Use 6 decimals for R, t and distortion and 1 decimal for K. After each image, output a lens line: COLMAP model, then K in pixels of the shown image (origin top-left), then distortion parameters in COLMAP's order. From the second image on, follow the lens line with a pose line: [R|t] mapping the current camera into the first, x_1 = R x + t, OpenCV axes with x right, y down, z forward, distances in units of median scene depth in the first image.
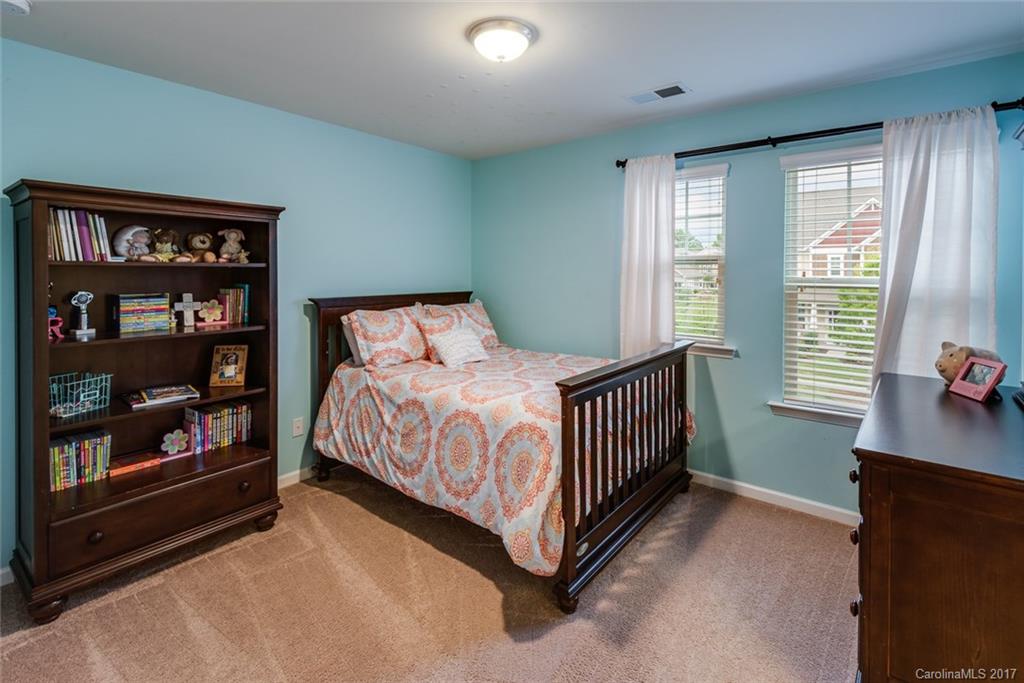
lens RADIAL K [[481.4, 0, 511.5], [0, 481.4, 274.3], [0, 0, 1]] dist [-0.000514, -0.000496]
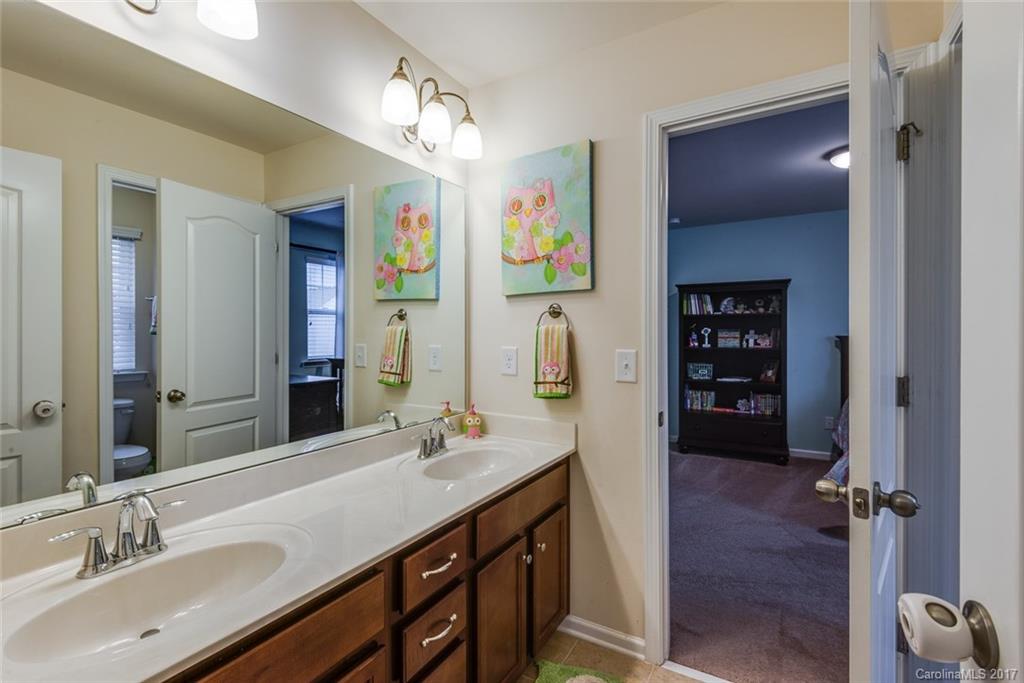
lens RADIAL K [[466.7, 0, 513.6], [0, 466.7, 335.5], [0, 0, 1]] dist [-0.000294, -0.000420]
pose [[0.125382, -0.001057, -0.992108, 1.115272], [-0.003045, 0.999994, -0.001450, 0.071571], [0.992104, 0.003203, 0.125378, -0.180973]]
